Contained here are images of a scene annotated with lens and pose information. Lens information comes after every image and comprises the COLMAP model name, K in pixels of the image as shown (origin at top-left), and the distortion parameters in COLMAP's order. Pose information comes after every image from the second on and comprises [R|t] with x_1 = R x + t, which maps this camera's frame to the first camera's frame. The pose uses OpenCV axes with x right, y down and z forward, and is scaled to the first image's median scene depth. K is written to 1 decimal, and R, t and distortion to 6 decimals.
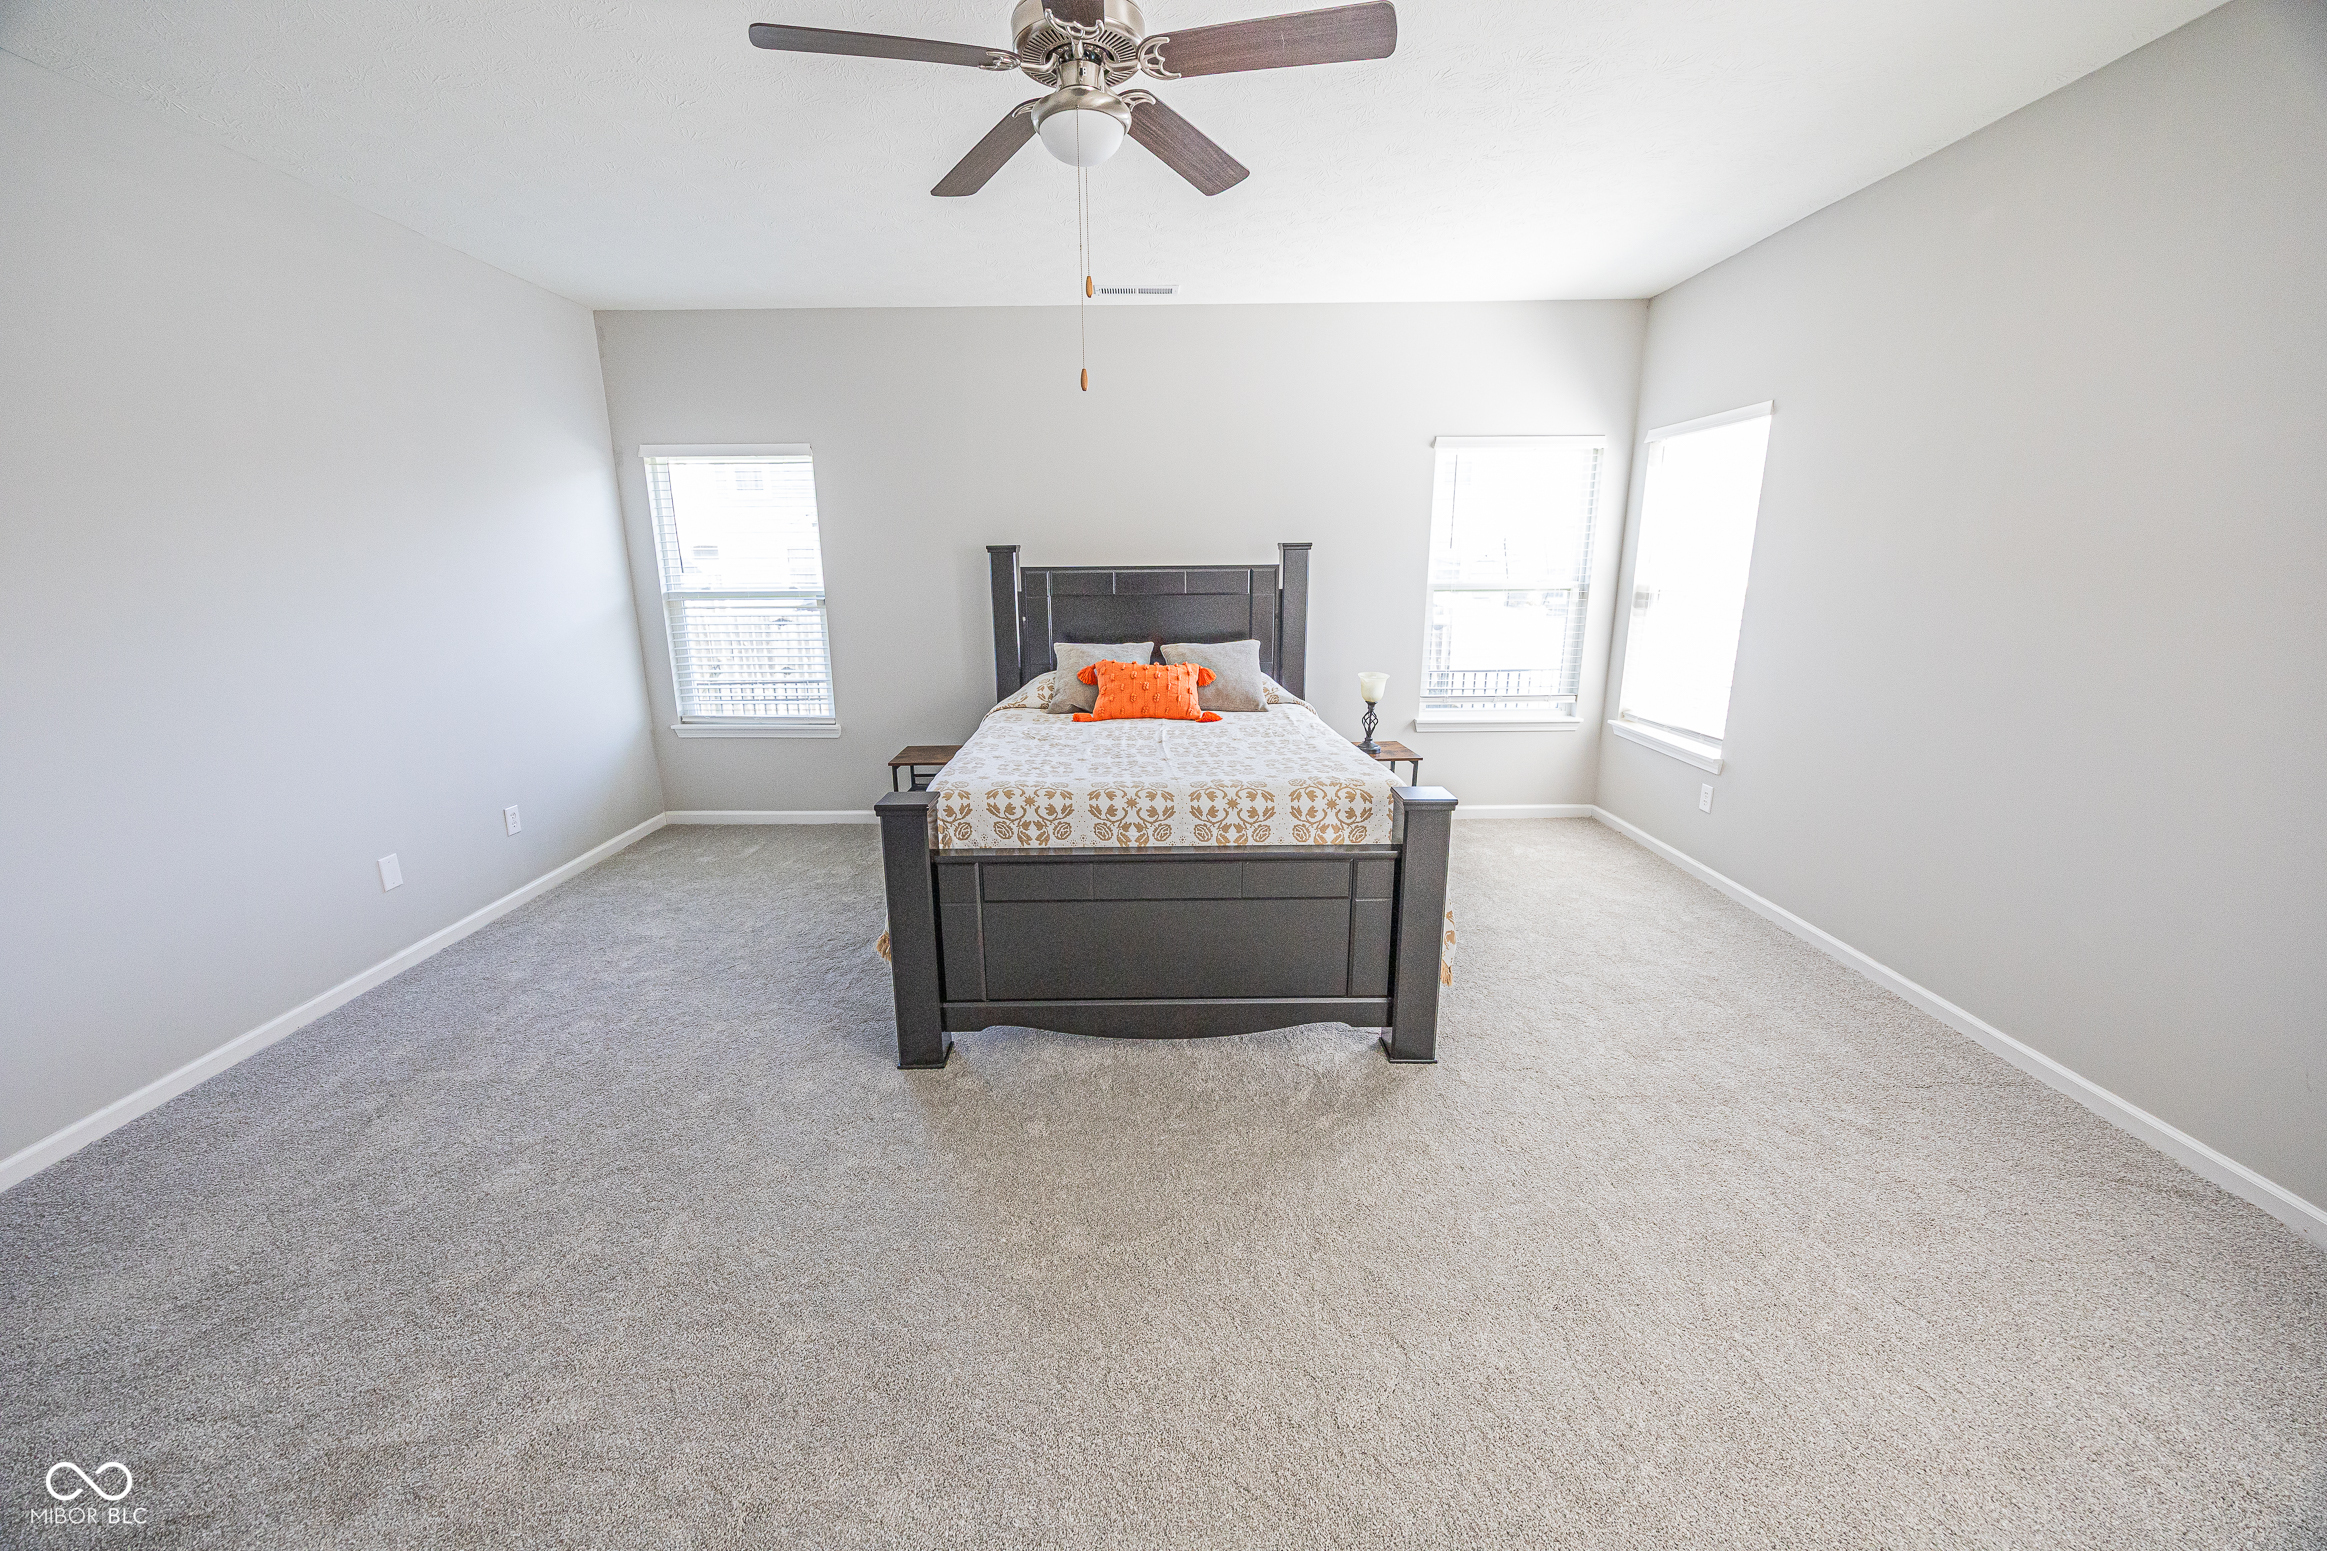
lens RADIAL K [[876.8, 0, 1150.7], [0, 876.8, 777.2], [0, 0, 1]] dist [-0.002977, -0.000511]
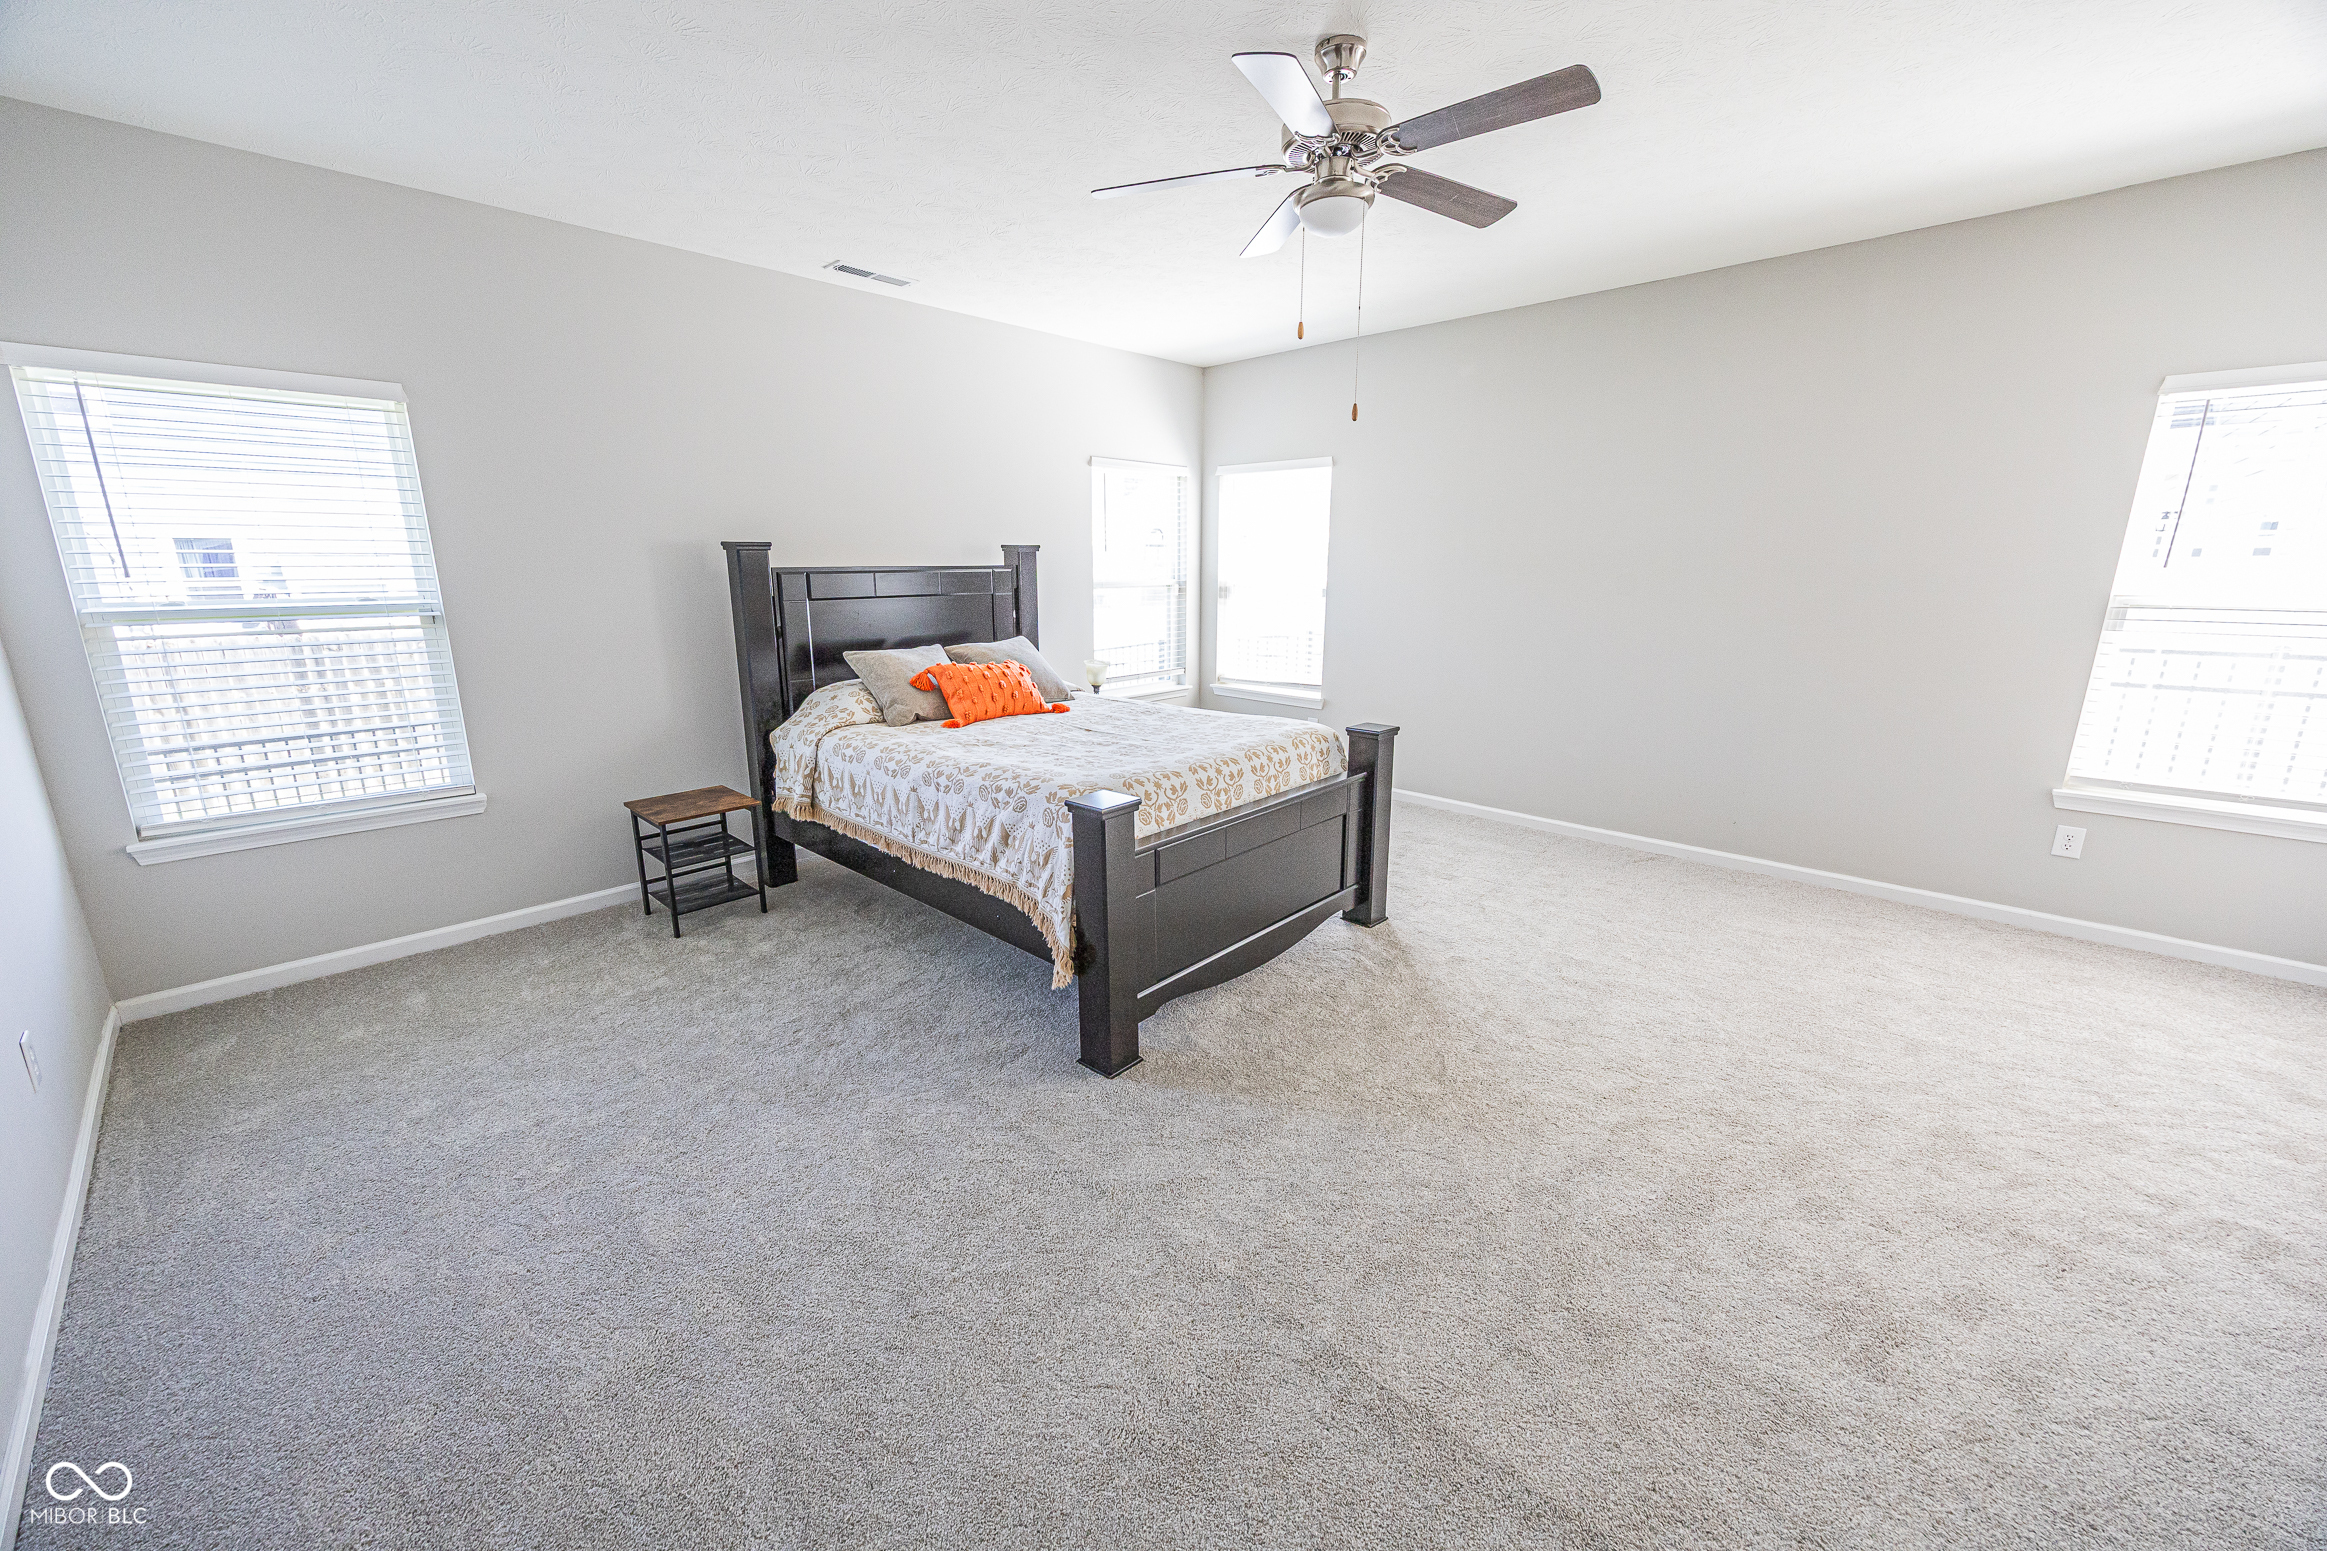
lens RADIAL K [[876.8, 0, 1150.6], [0, 876.8, 775.8], [0, 0, 1]] dist [-0.002977, -0.000511]
pose [[0.695160, -0.164990, 0.699665, -0.599848], [0.169011, 0.983534, 0.064007, -0.036109], [-0.698705, 0.073756, 0.711598, 0.168256]]
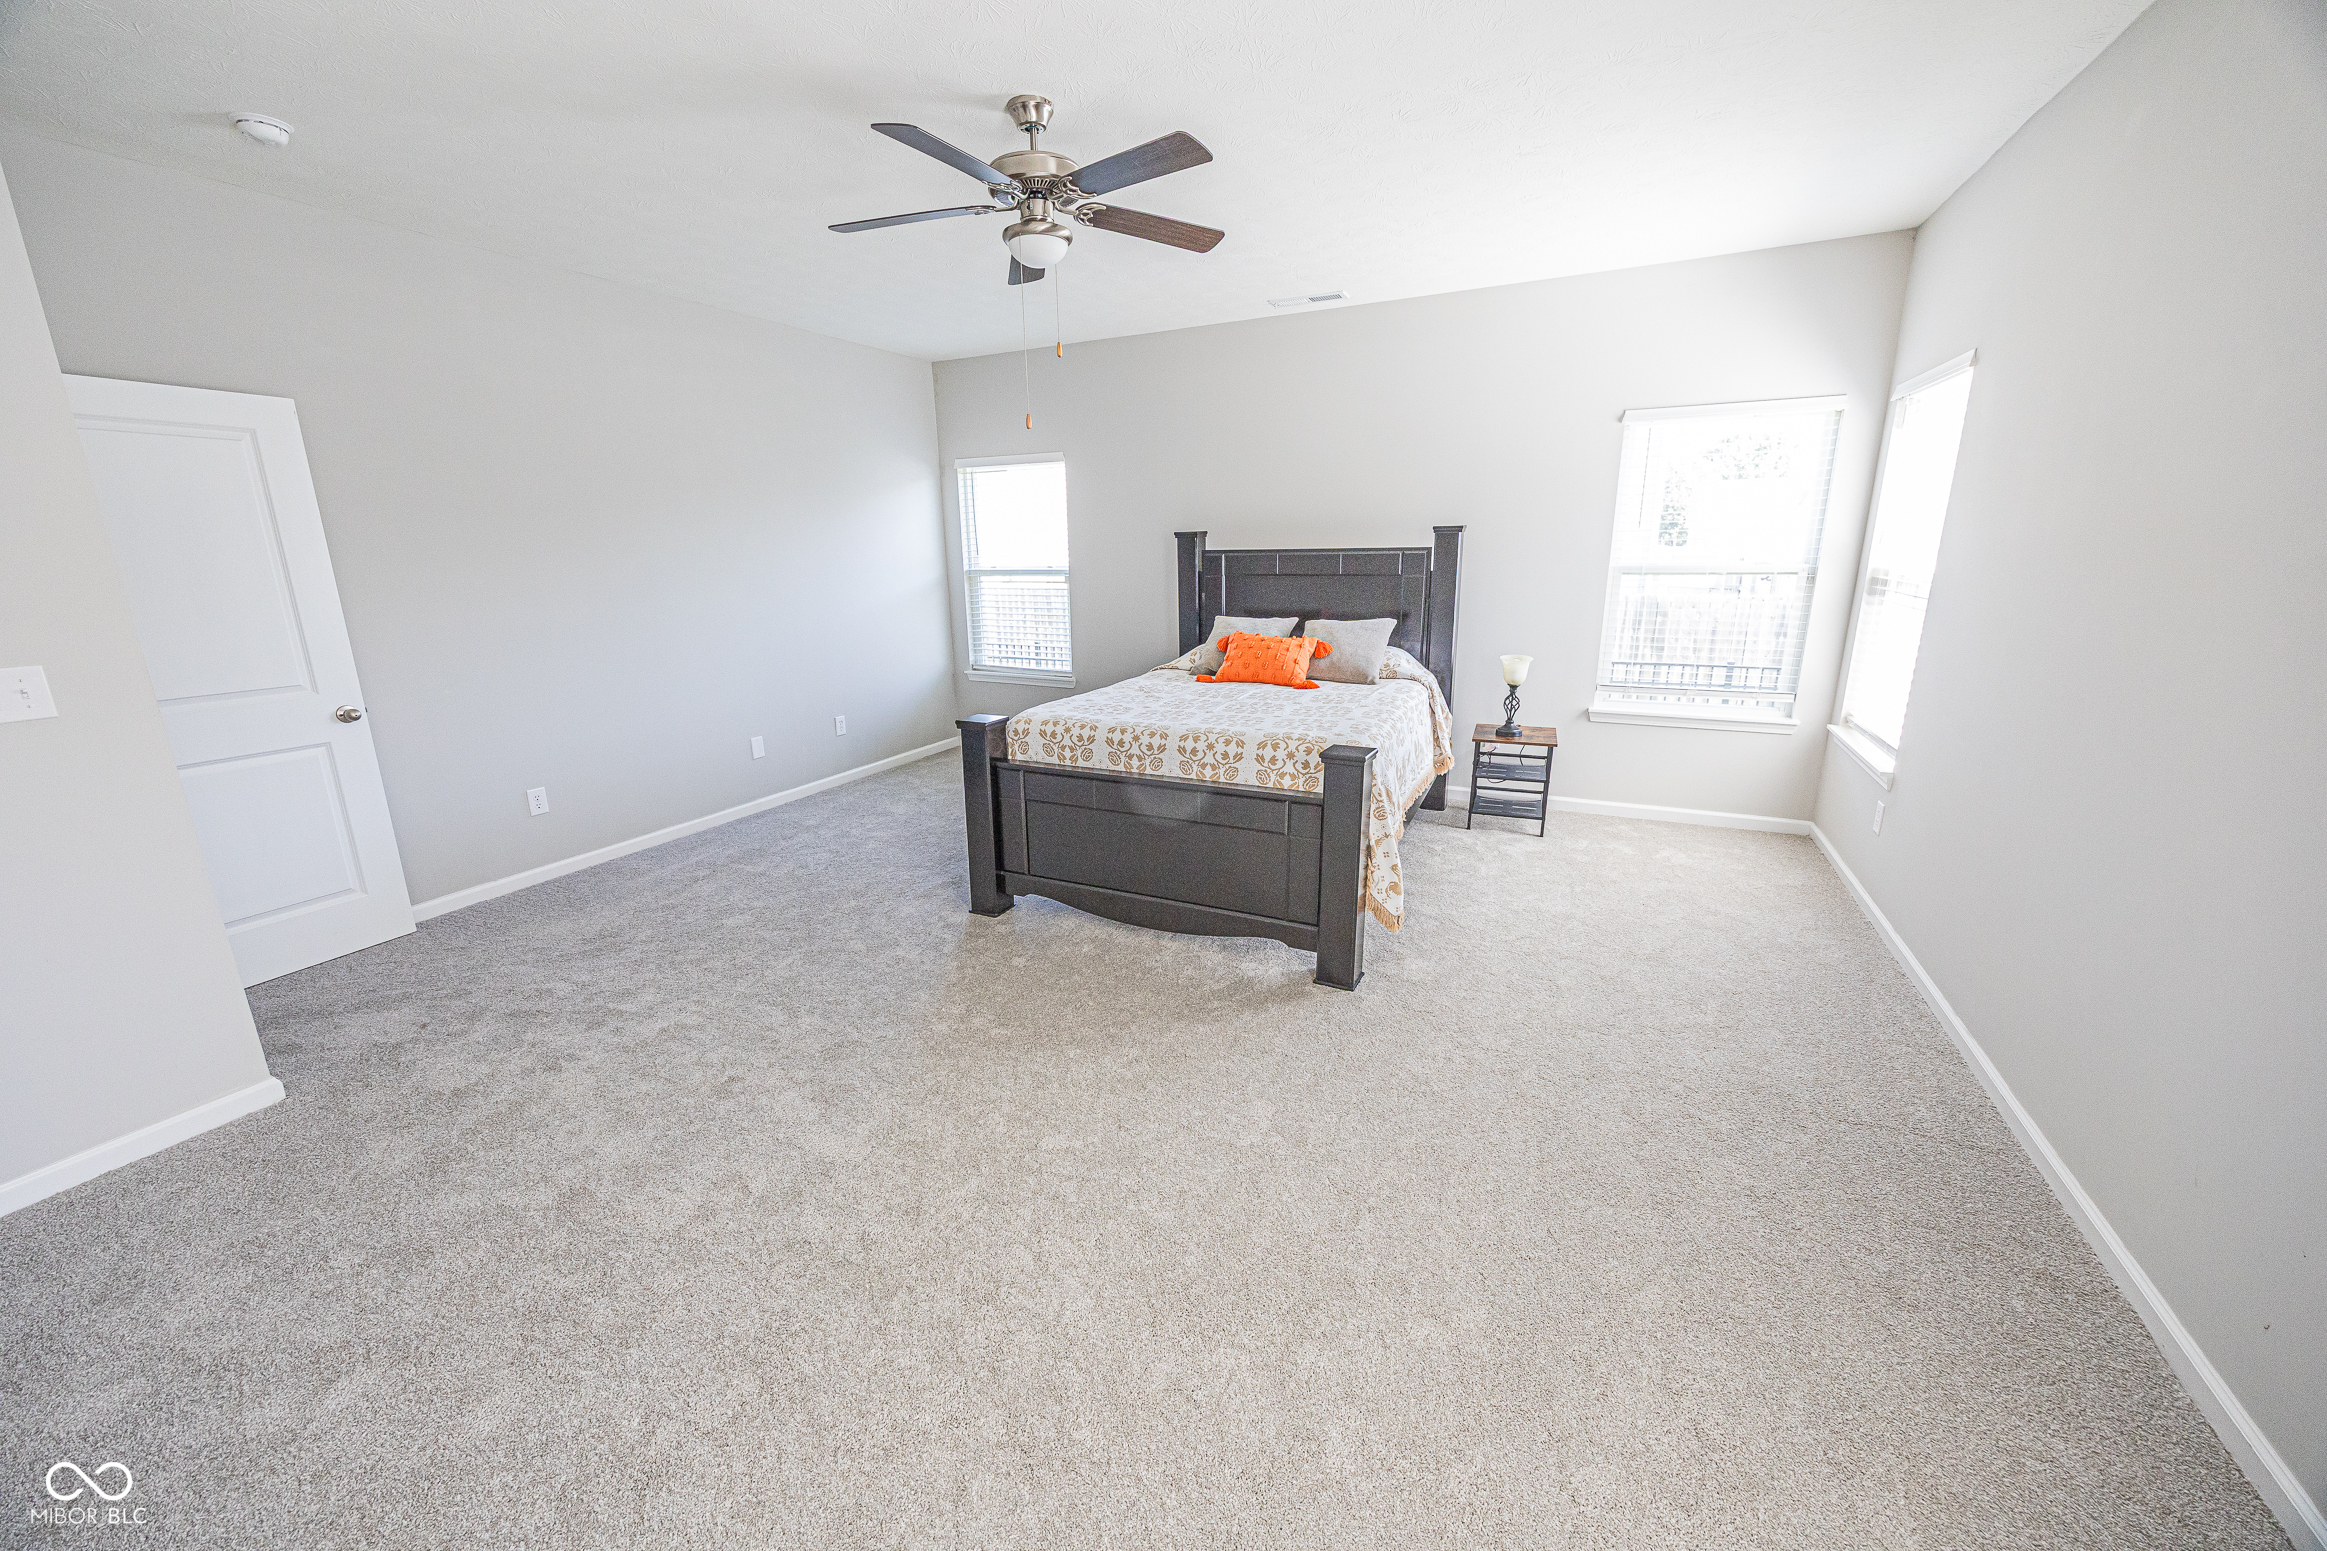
lens RADIAL K [[876.8, 0, 1147.5], [0, 876.8, 777.5], [0, 0, 1]] dist [-0.002977, -0.000511]
pose [[0.894128, 0.109098, -0.434319, 0.374181], [-0.099218, 0.994028, 0.045434, 0.017856], [0.436682, 0.002468, 0.899613, -0.093553]]
